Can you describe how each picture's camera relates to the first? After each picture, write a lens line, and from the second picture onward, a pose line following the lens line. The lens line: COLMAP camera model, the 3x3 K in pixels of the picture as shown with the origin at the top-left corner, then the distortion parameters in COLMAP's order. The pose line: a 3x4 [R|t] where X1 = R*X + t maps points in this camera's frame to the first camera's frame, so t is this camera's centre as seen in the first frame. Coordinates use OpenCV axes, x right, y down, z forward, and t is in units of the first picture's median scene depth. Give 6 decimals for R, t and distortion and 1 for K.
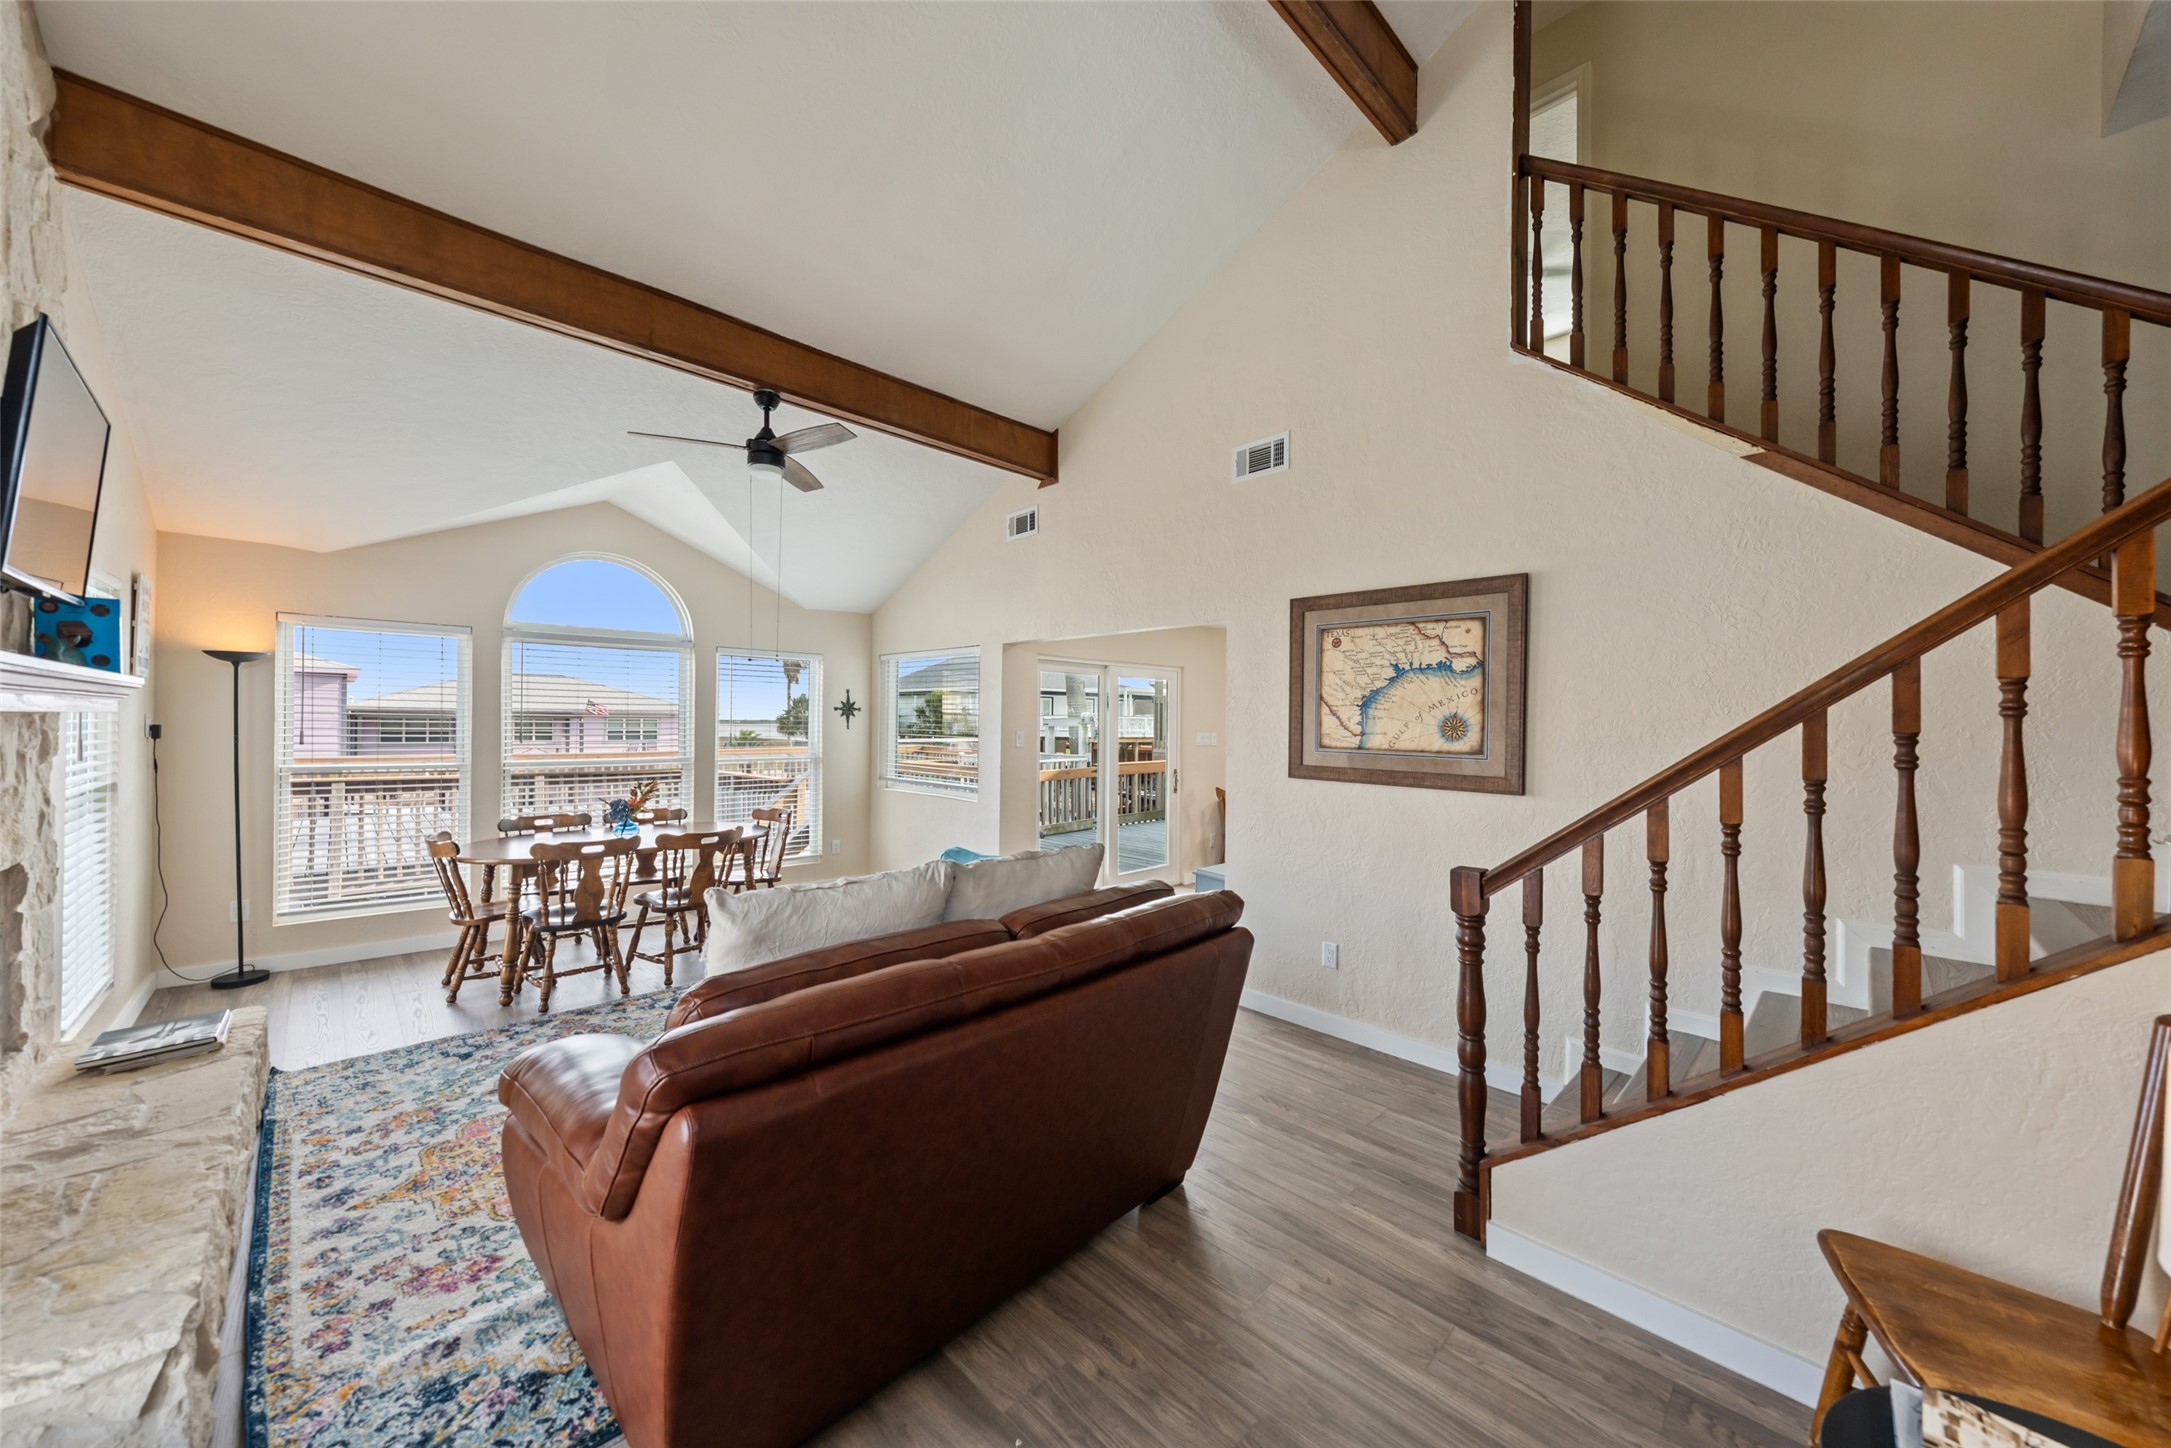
lens RADIAL K [[764.0, 0, 1078.9], [0, 764.0, 721.7], [0, 0, 1]] dist [-0.003645, 0.000892]
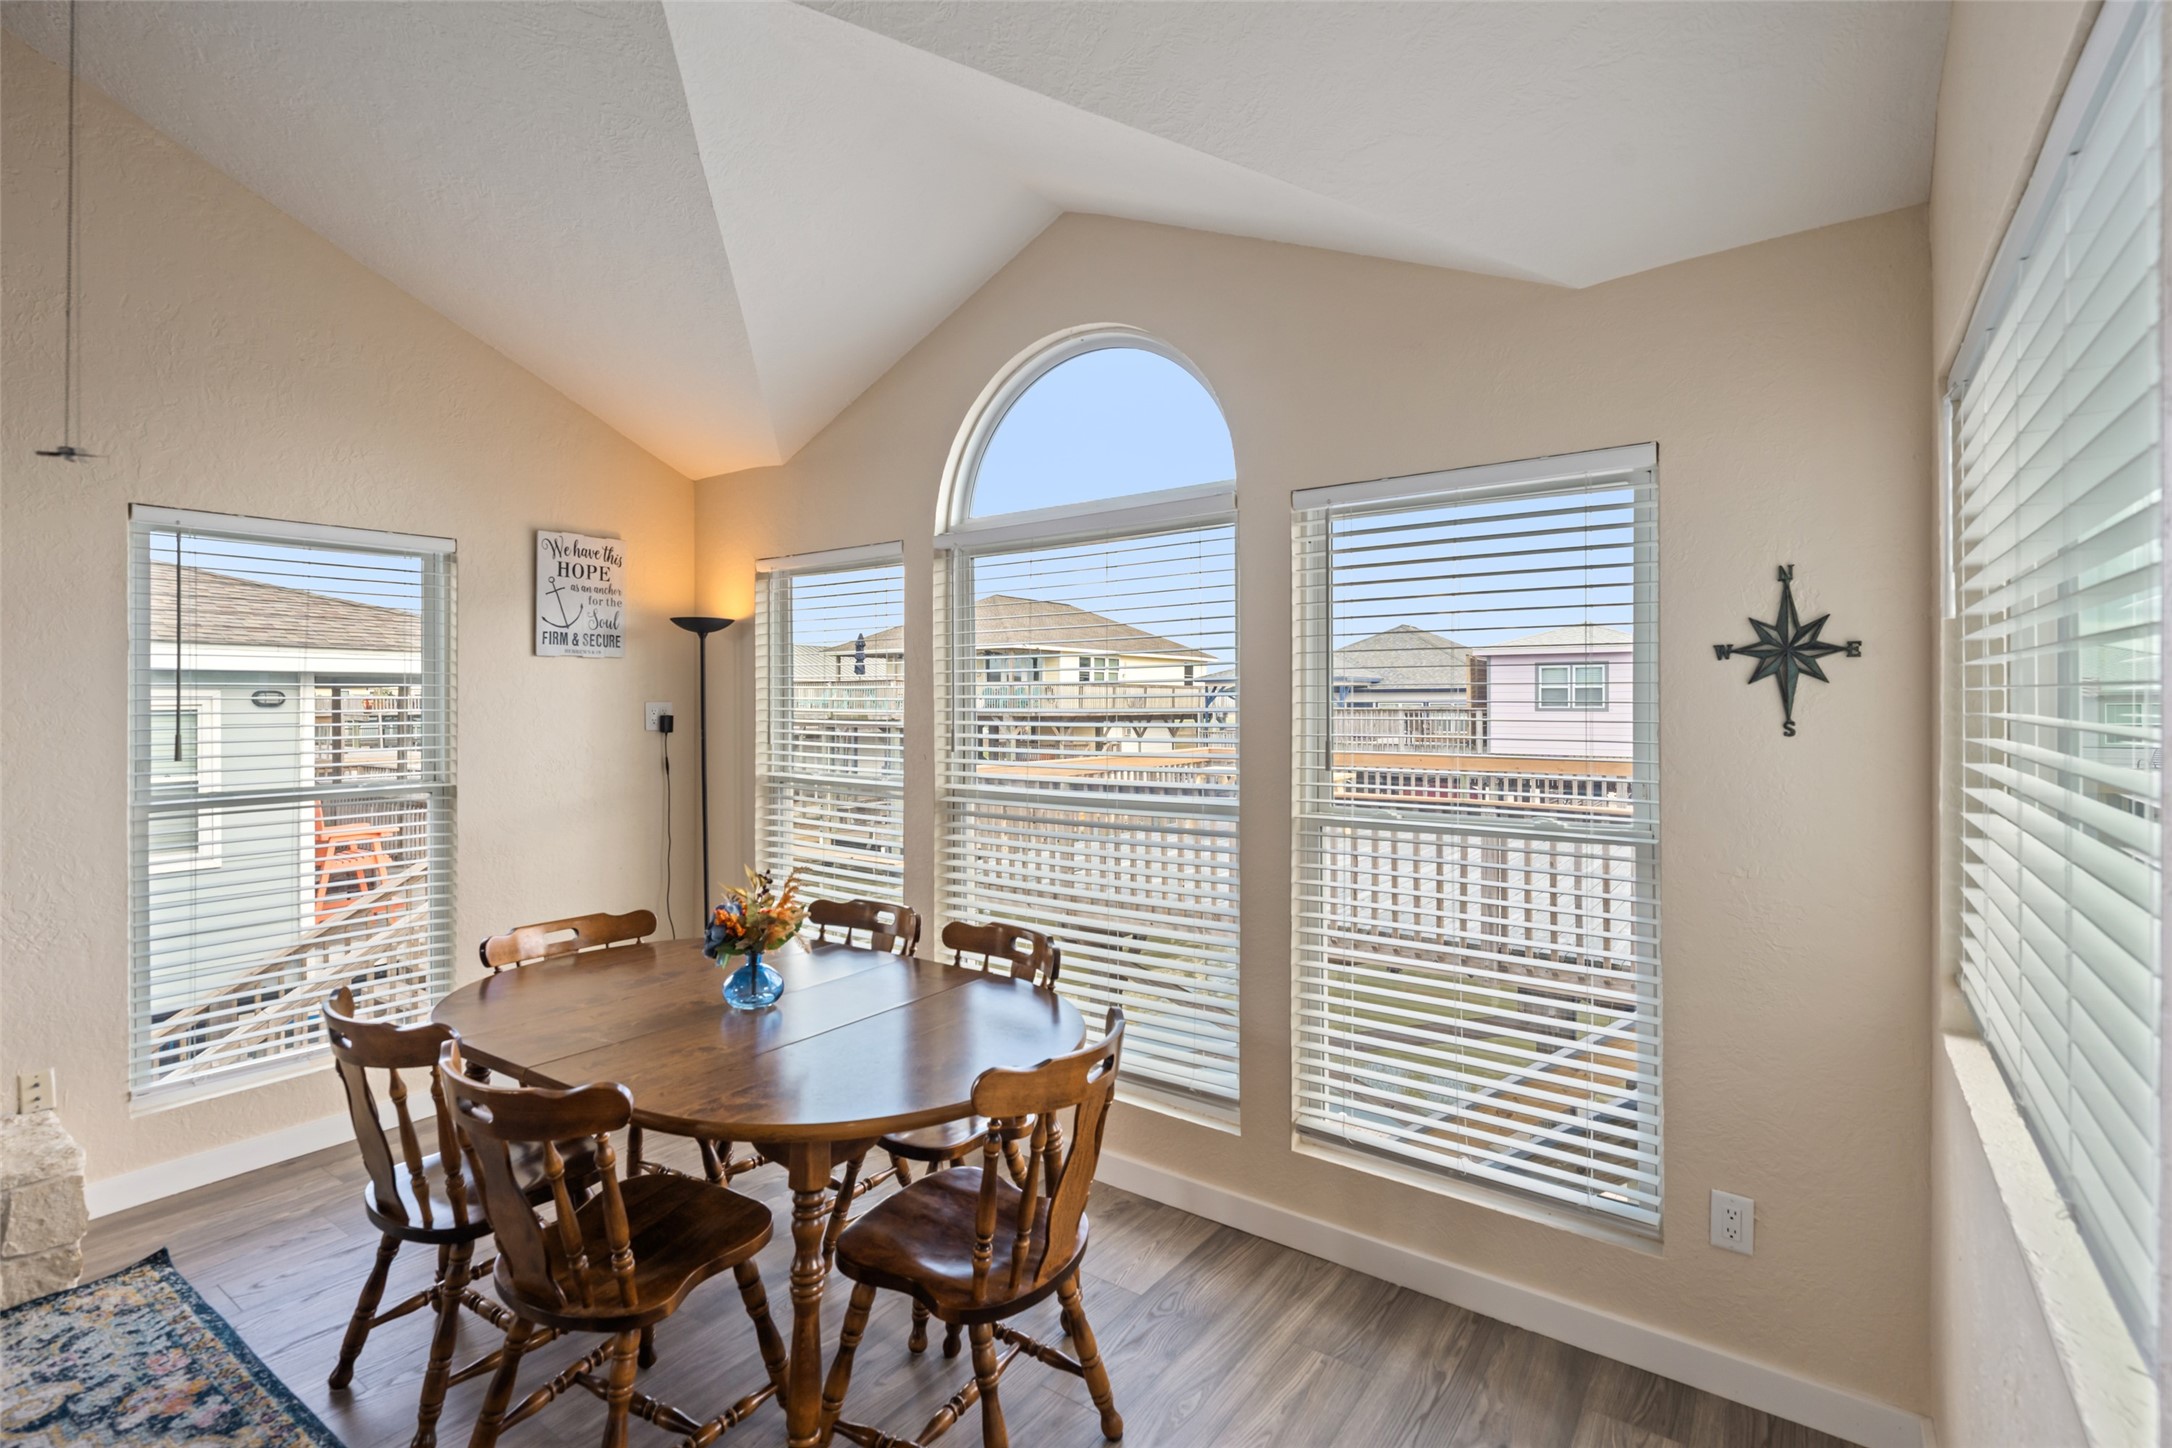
lens RADIAL K [[1004.0, 0, 1060.4], [0, 1004.0, 704.0], [0, 0, 1]] dist [0.001253, -0.000304]
pose [[0.162826, -0.014197, -0.986553, -0.073875], [0.005433, 0.999894, -0.013492, 0.006087], [0.986640, -0.003163, 0.162886, 1.362895]]
